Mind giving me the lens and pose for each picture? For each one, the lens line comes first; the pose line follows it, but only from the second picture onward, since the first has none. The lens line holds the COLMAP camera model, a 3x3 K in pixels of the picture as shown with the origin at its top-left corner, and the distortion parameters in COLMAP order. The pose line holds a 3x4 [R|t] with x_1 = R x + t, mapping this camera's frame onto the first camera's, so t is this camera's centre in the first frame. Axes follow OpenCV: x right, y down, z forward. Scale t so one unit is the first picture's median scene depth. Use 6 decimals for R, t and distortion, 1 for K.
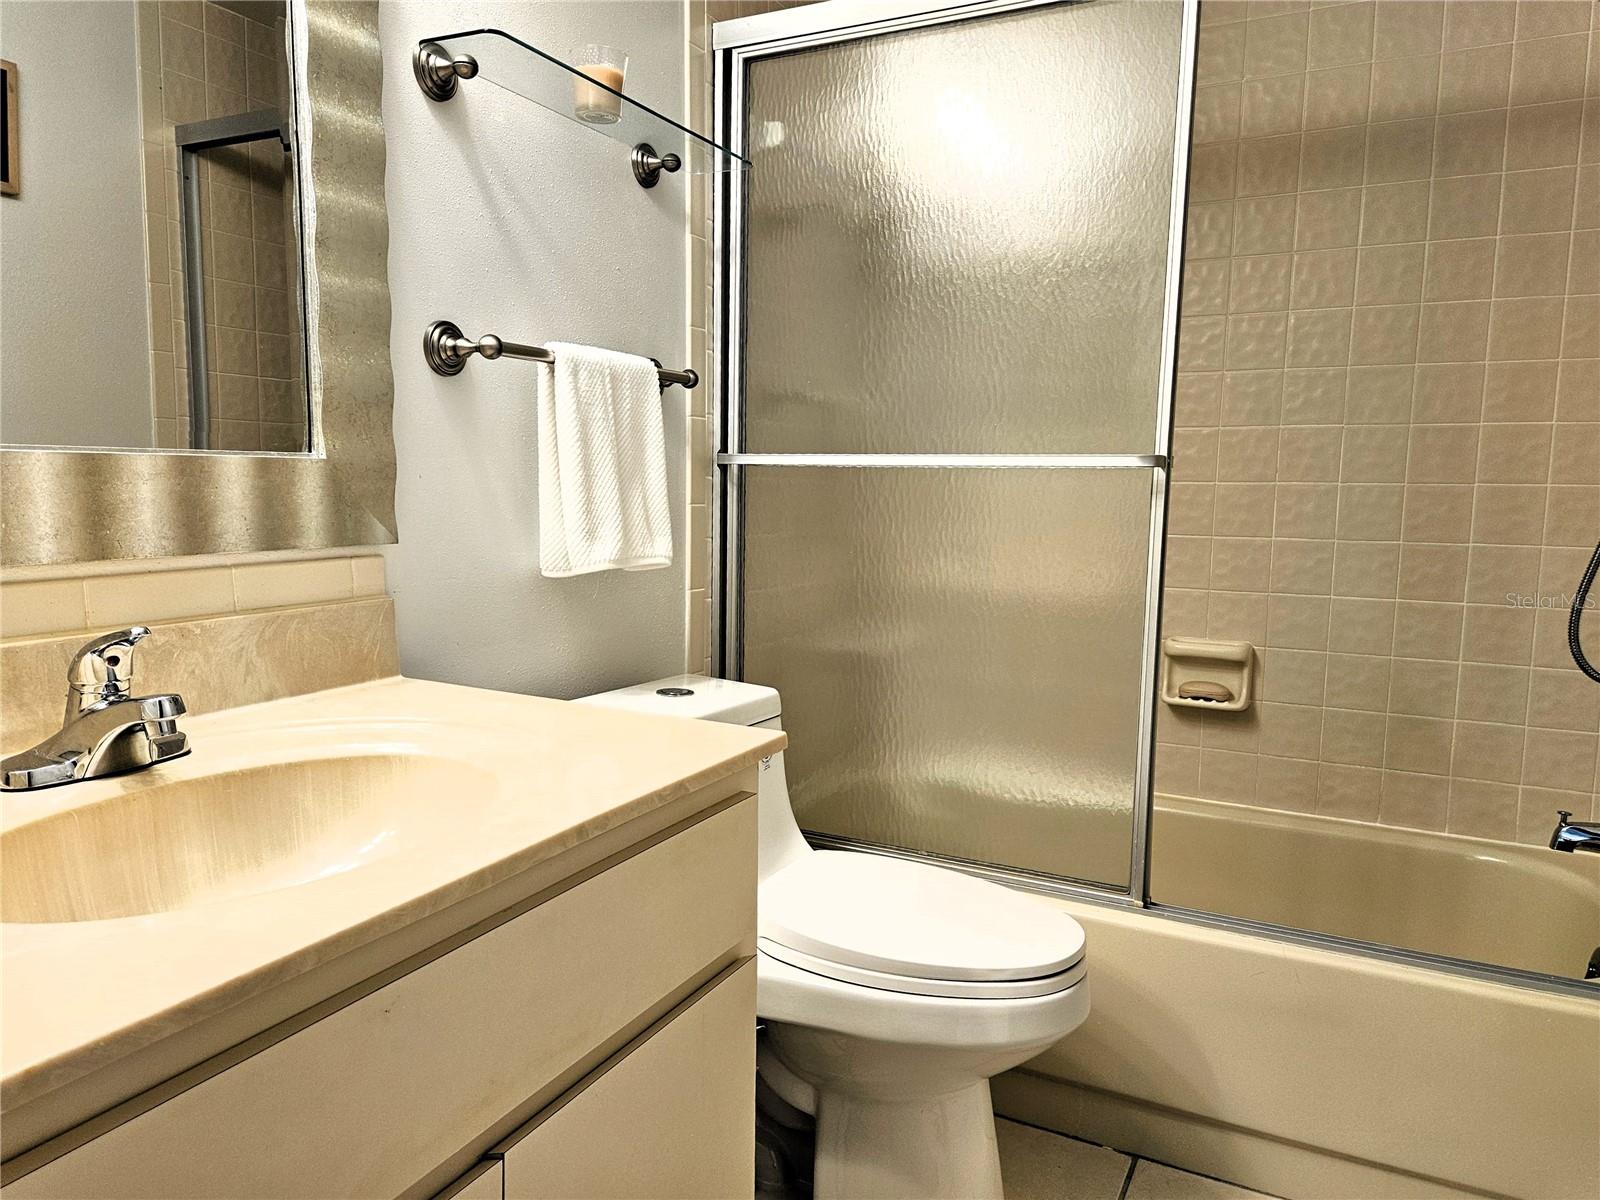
lens RADIAL K [[1086.1, 0, 800.4], [0, 1086.1, 601.1], [0, 0, 1]] dist [0.066460, -0.054279]
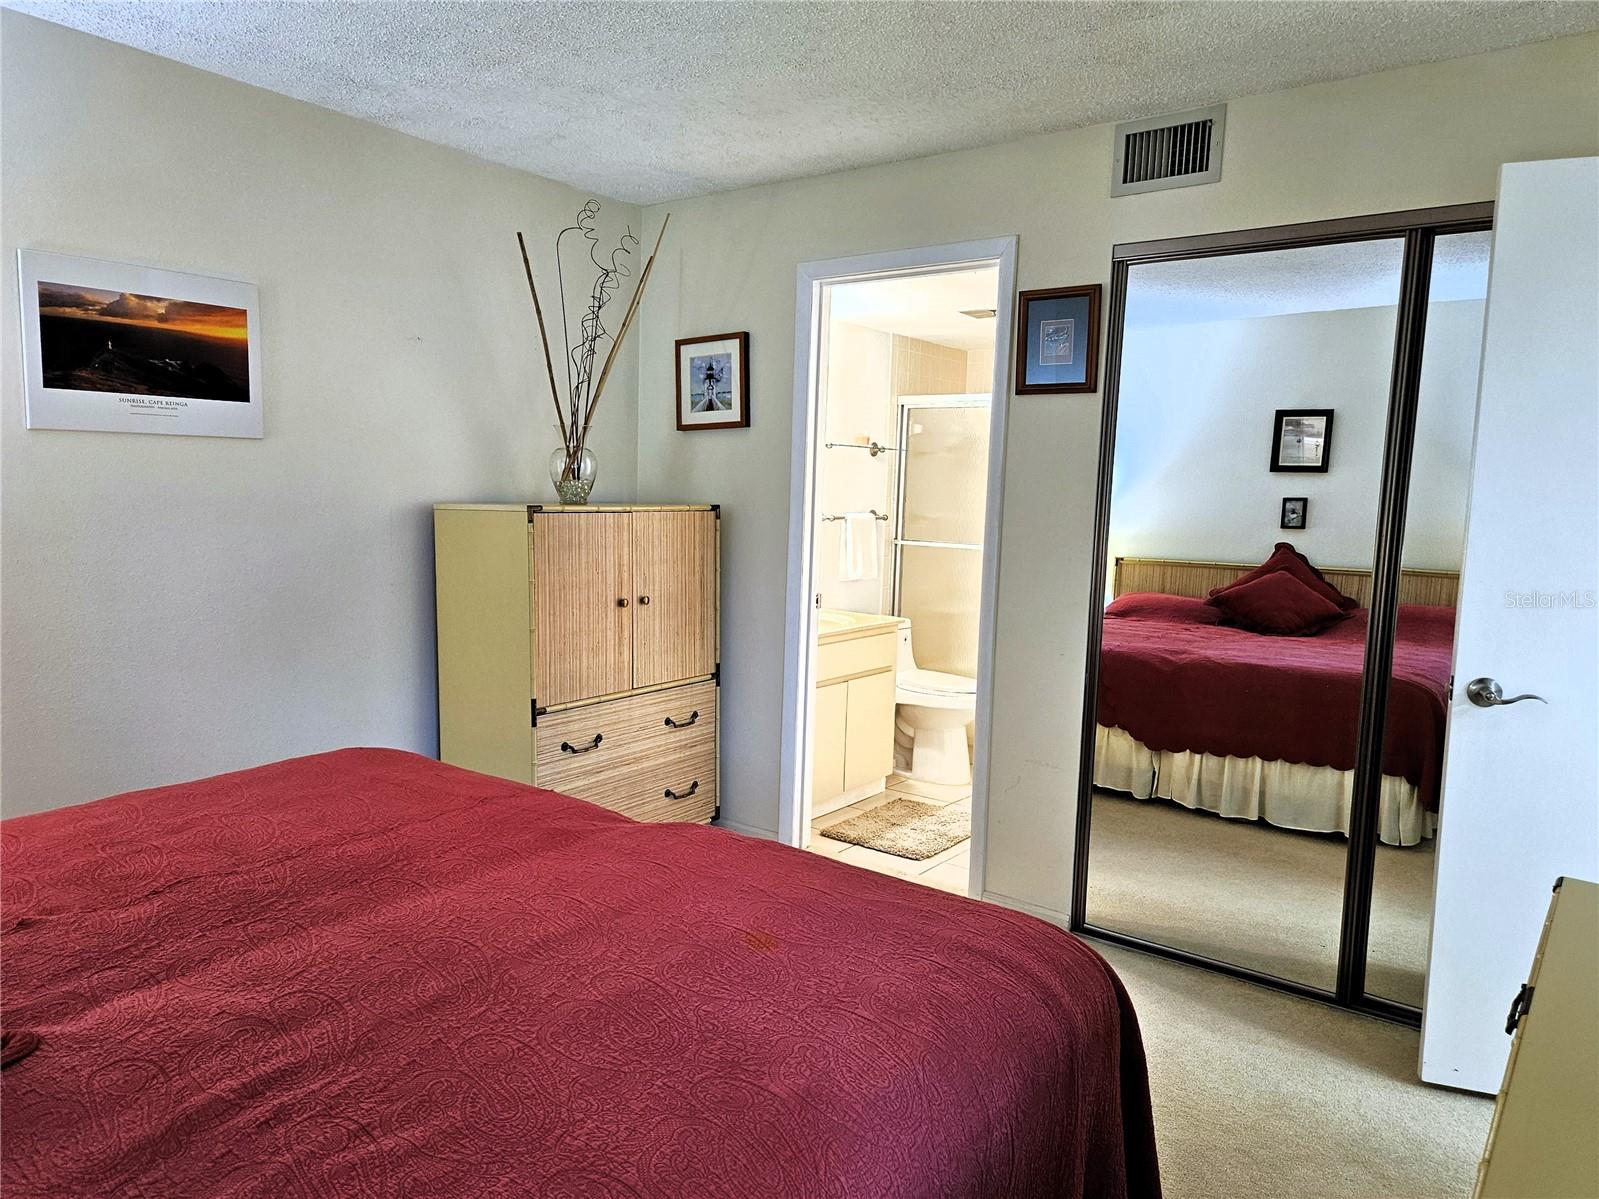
lens RADIAL K [[1085.4, 0, 801.4], [0, 1085.4, 610.2], [0, 0, 1]] dist [0.066460, -0.054279]
pose [[0.985153, 0.035493, -0.167971, 0.181404], [-0.032351, 0.999247, 0.021410, -0.001113], [0.168604, -0.015658, 0.985559, -1.974725]]
